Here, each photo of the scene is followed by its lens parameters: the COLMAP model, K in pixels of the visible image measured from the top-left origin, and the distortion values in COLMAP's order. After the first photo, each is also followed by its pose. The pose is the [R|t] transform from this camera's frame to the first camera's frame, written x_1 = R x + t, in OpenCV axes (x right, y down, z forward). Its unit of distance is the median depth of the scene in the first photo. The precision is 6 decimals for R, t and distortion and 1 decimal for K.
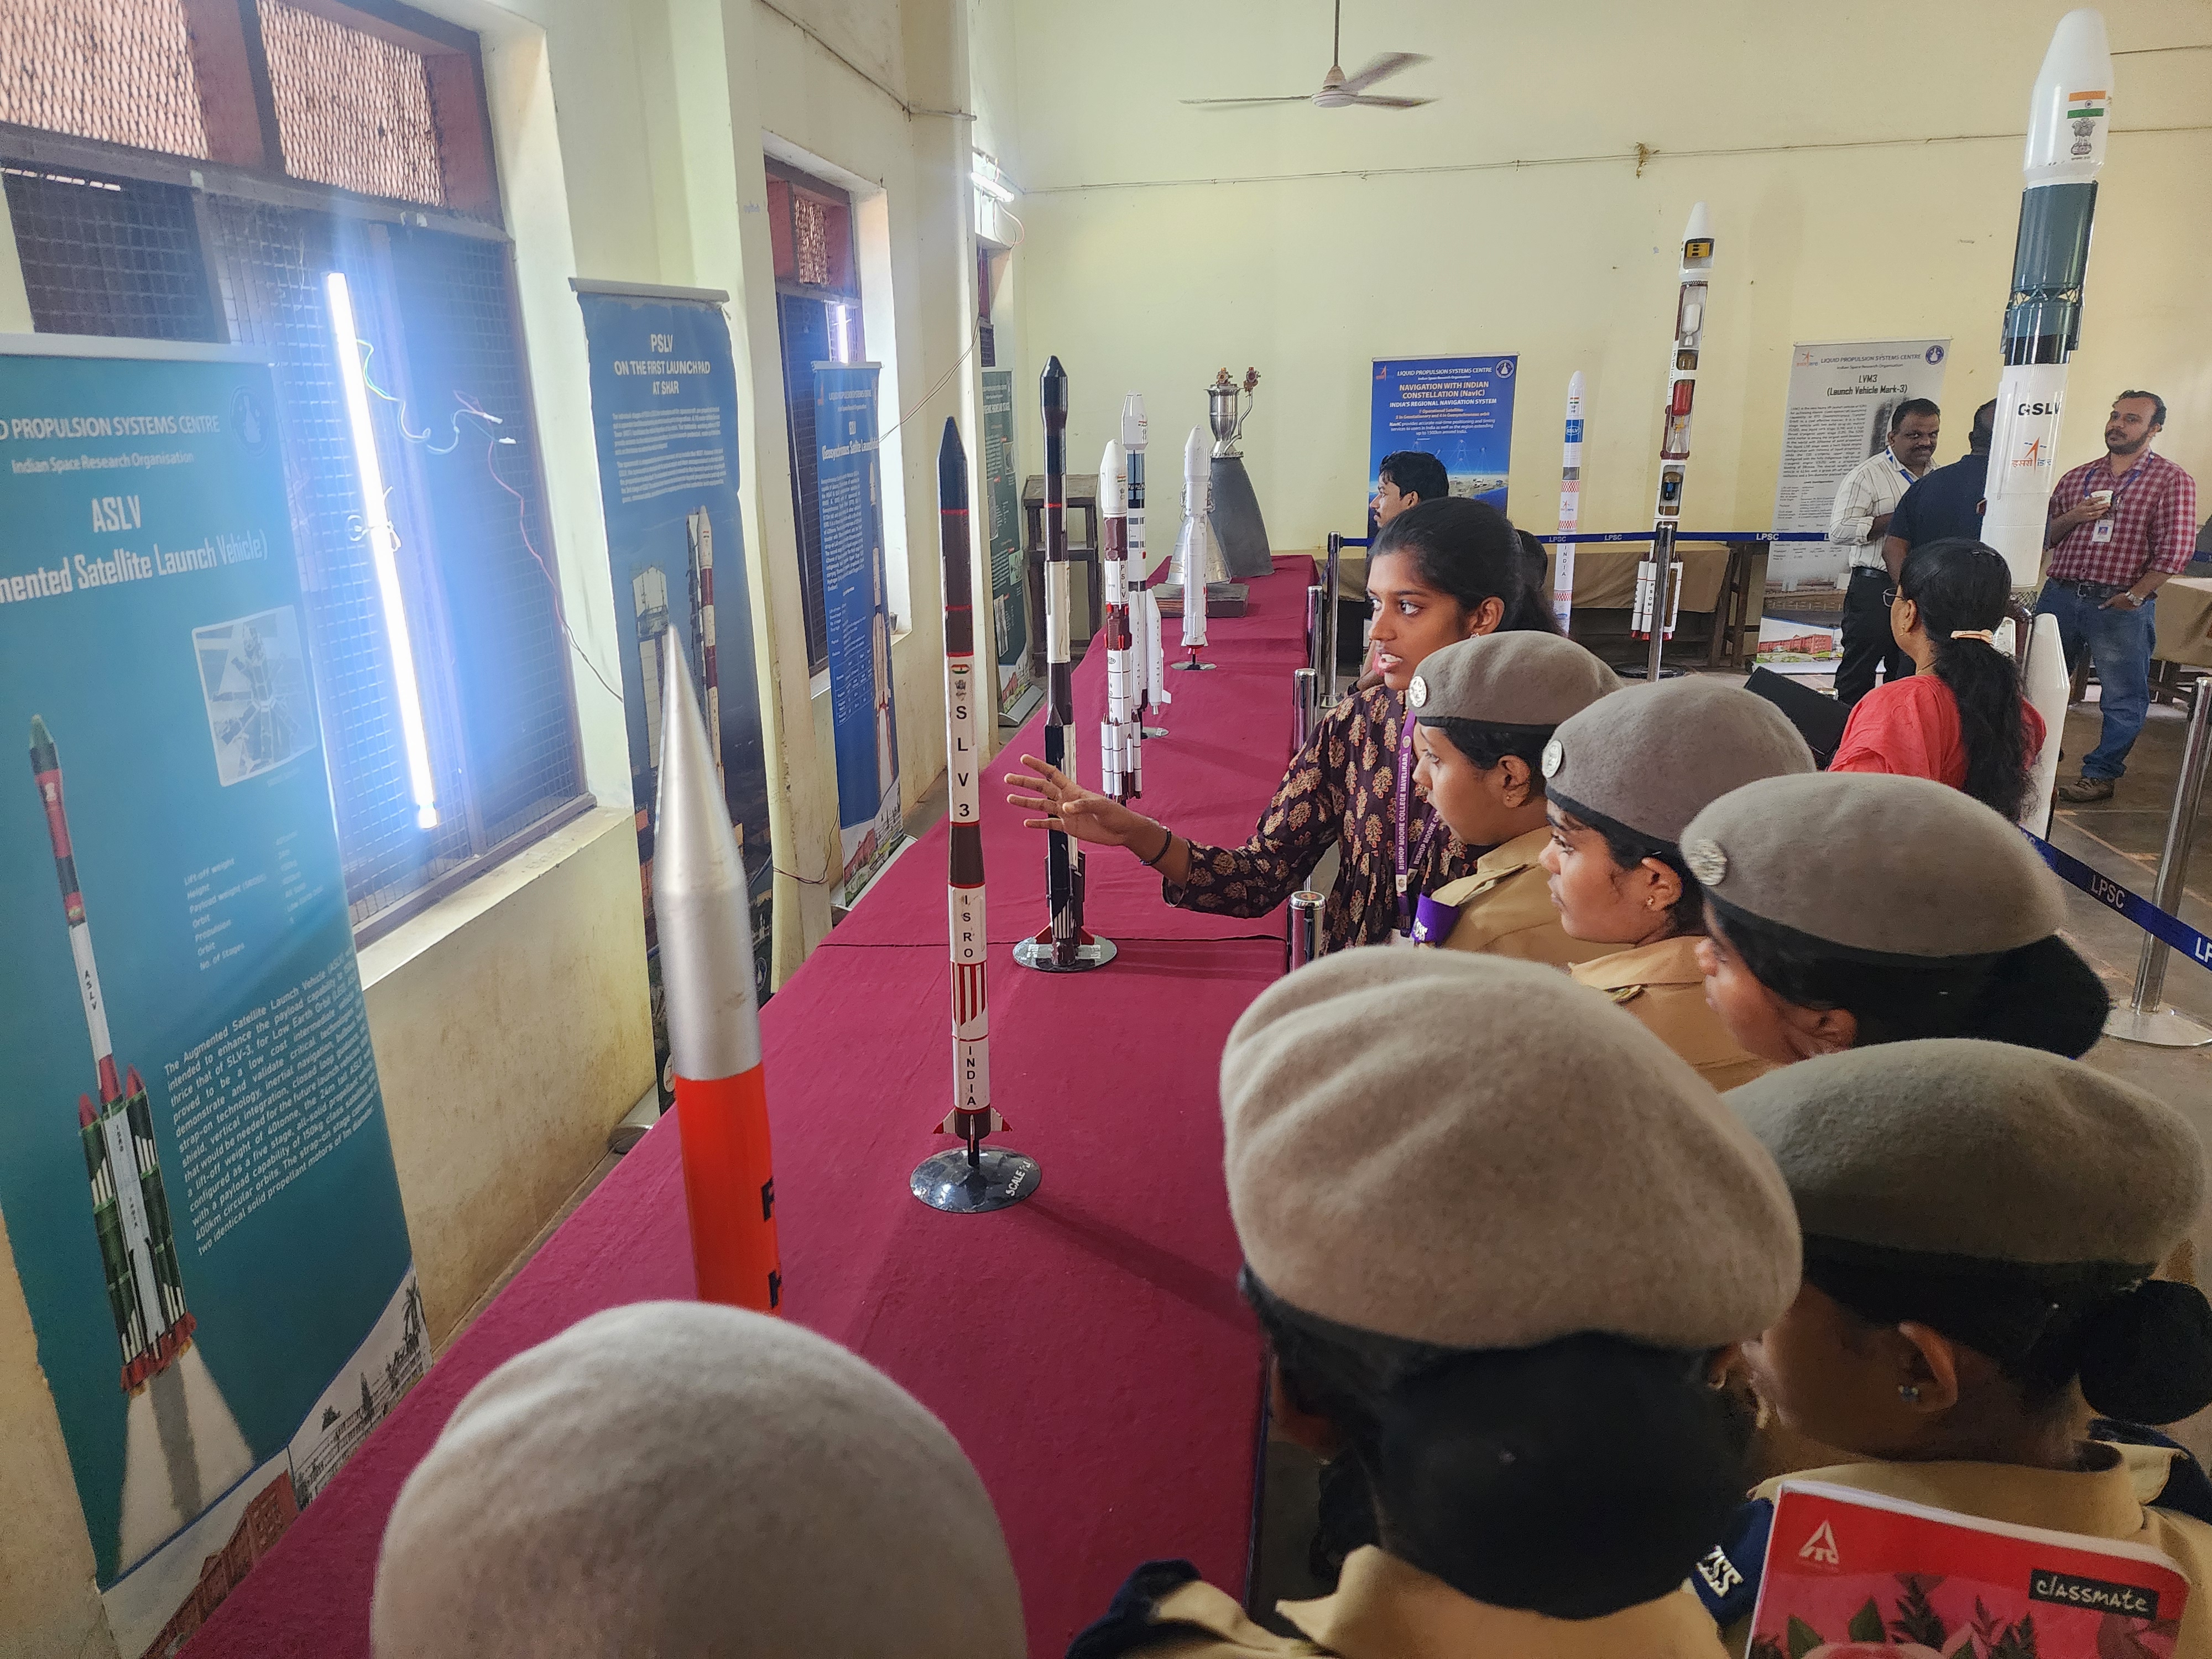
lens RADIAL K [[1487.7, 0, 1079.1], [0, 1487.7, 858.3], [0, 0, 1]] dist [0.070010, -0.064711]
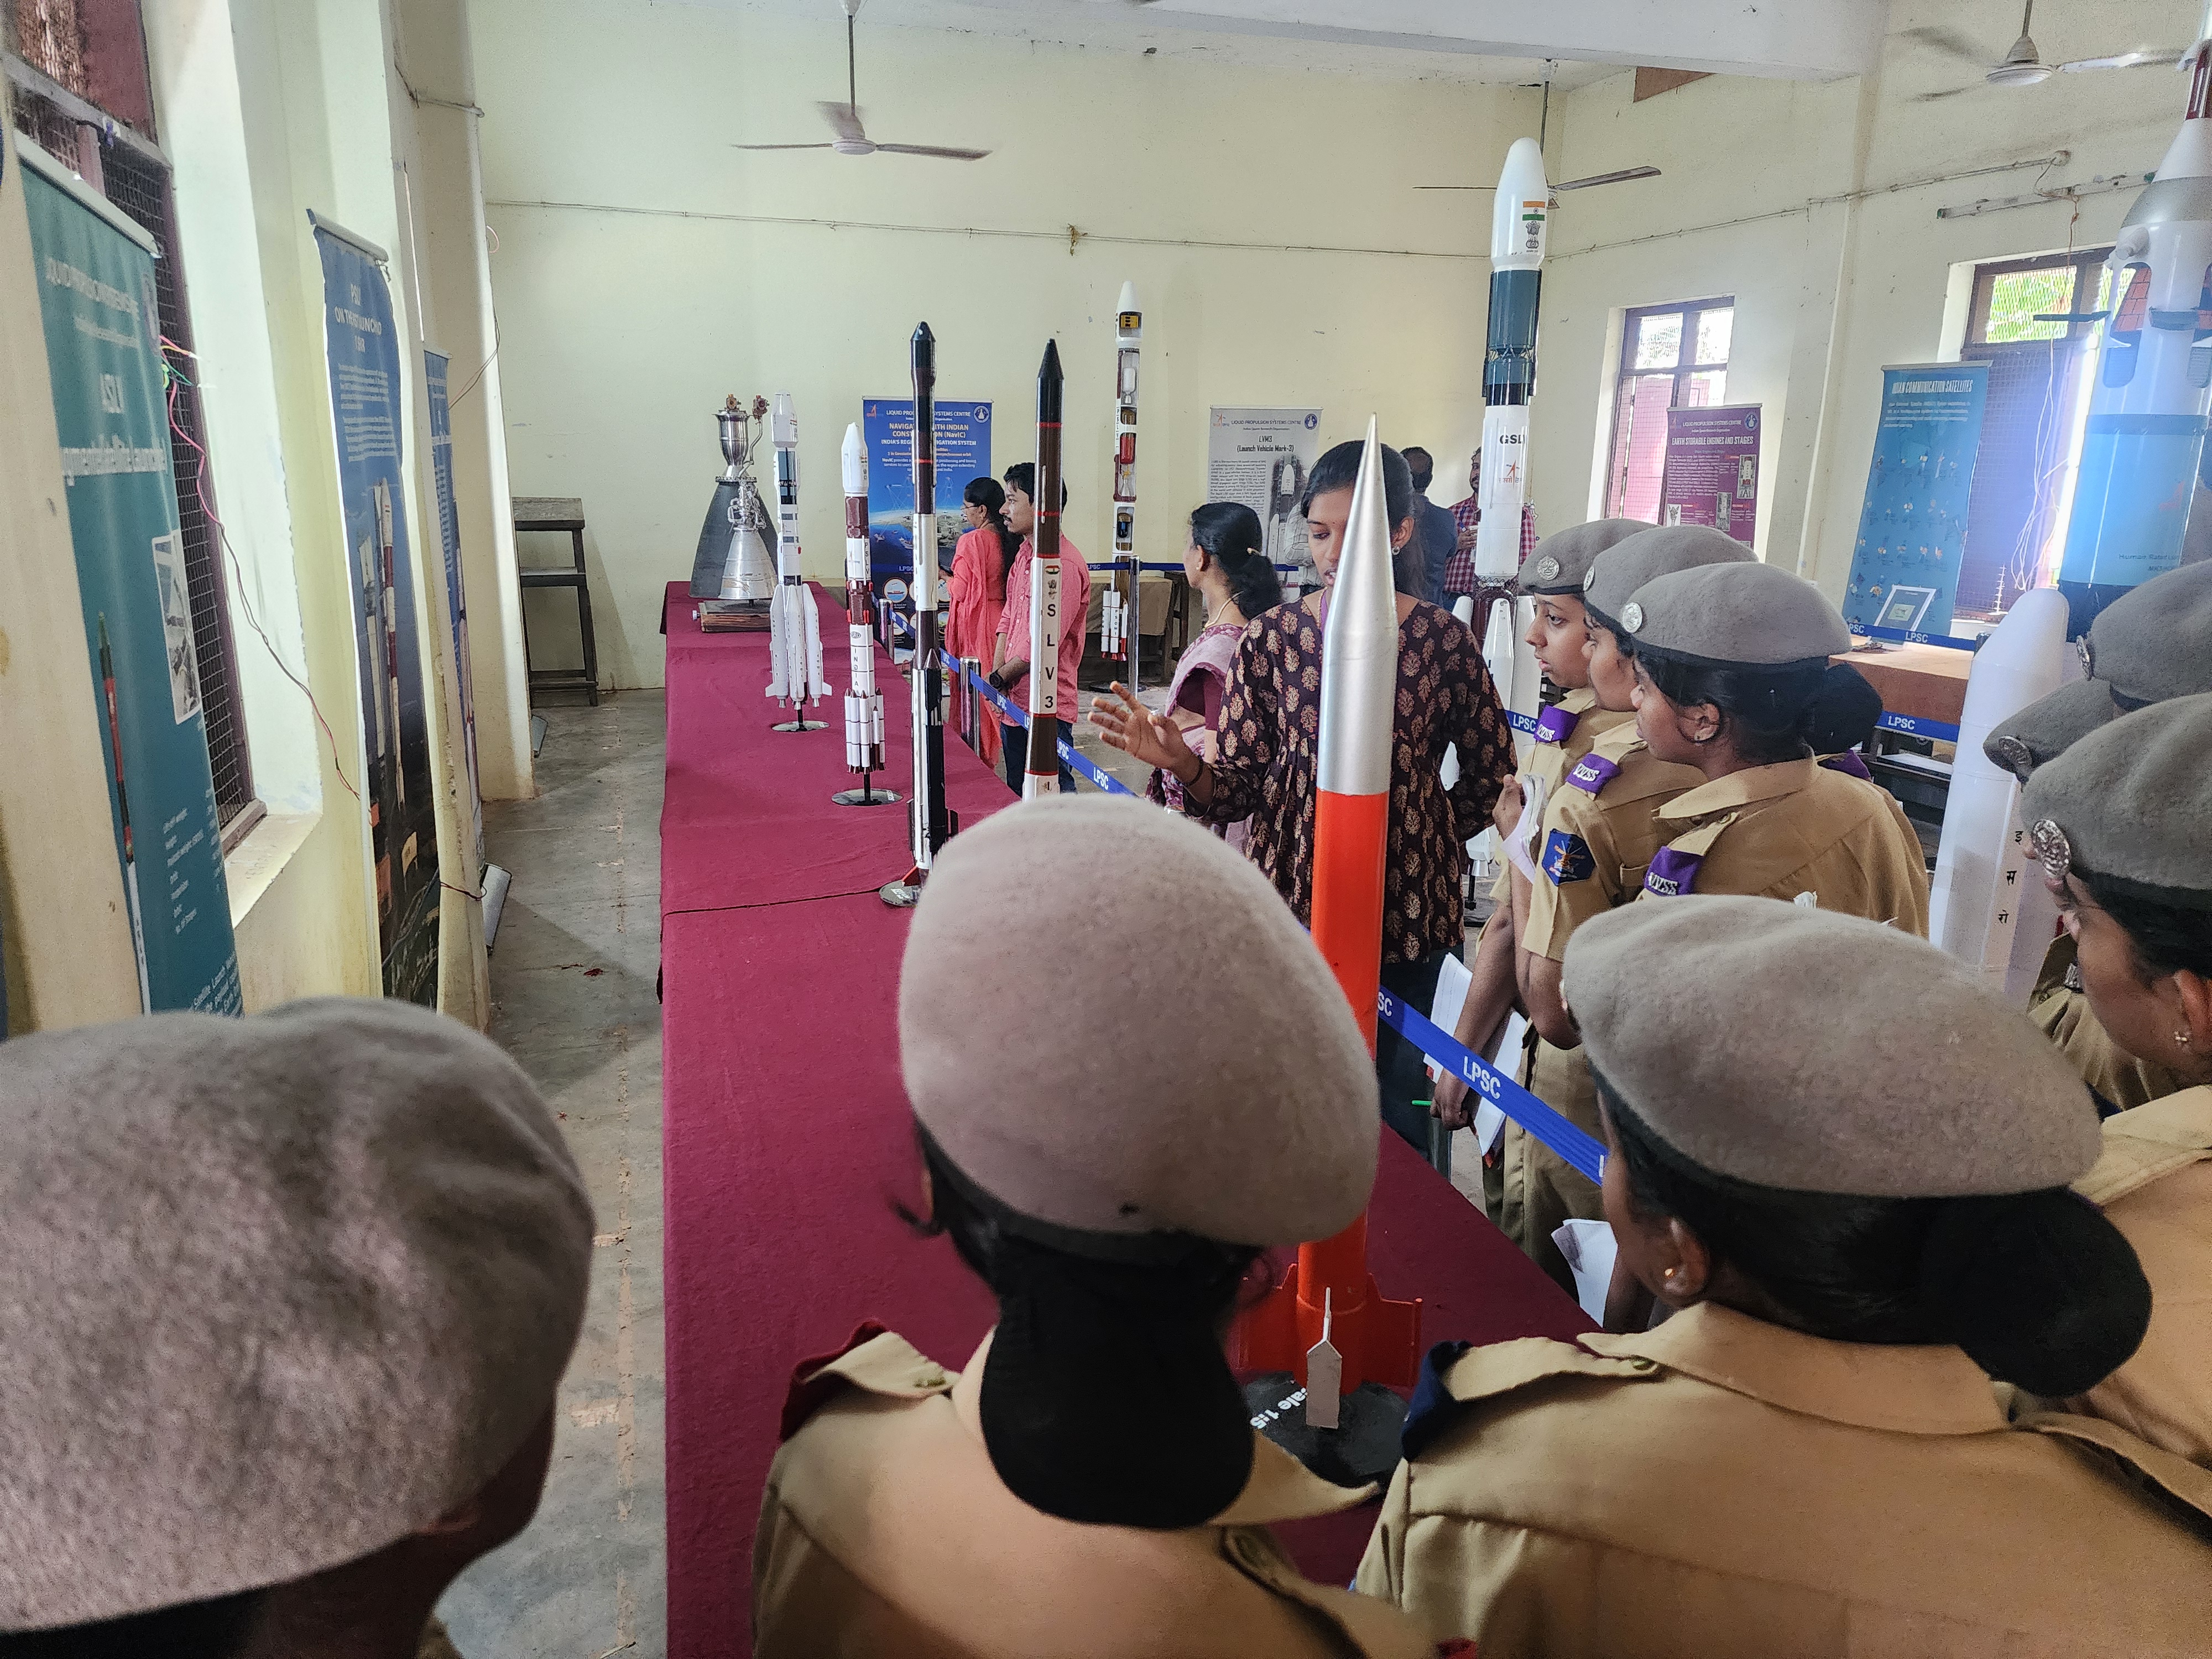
lens RADIAL K [[1487.7, 0, 1107.2], [0, 1487.7, 845.7], [0, 0, 1]] dist [0.070010, -0.064711]
pose [[0.899719, -0.074283, 0.430103, -0.293977], [0.095675, 0.995011, -0.028290, 0.062127], [-0.425855, 0.066603, 0.902337, -0.002016]]
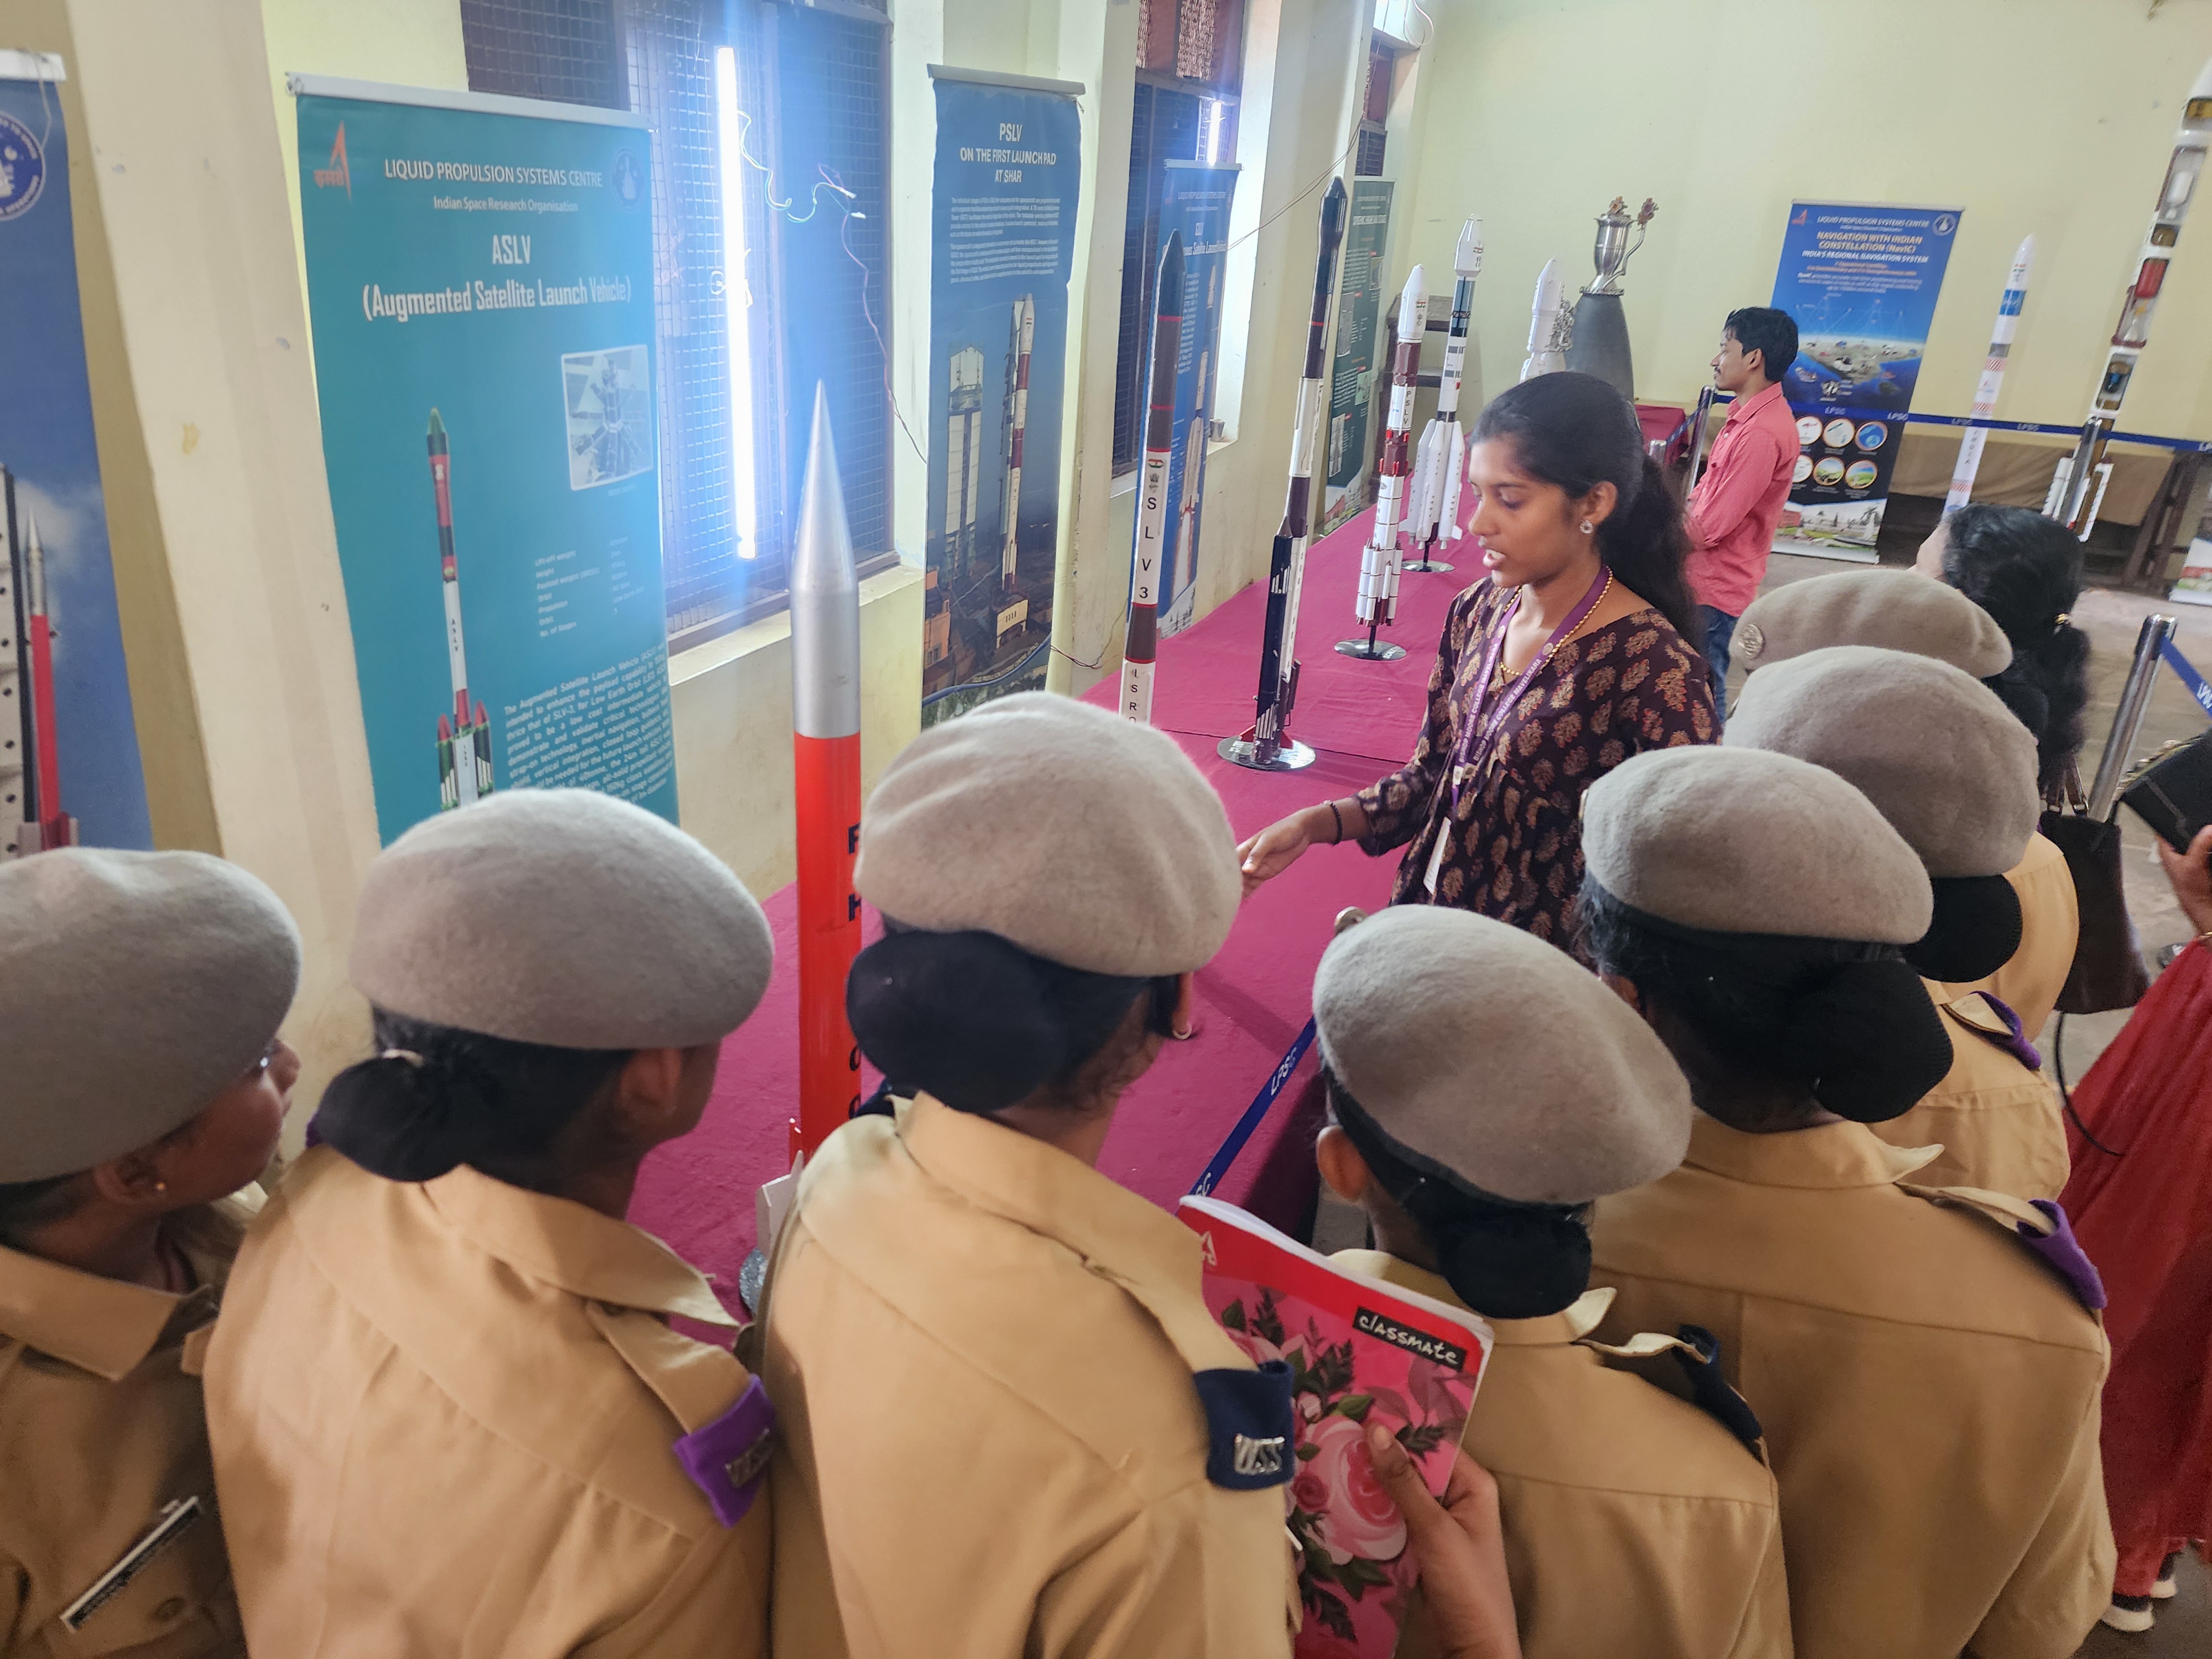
lens RADIAL K [[1487.7, 0, 1094.0], [0, 1487.7, 840.4], [0, 0, 1]] dist [0.070010, -0.064711]
pose [[0.964660, 0.172819, -0.198908, 0.080915], [-0.150844, 0.981138, 0.120890, 0.012347], [0.216048, -0.086614, 0.972533, -0.070754]]
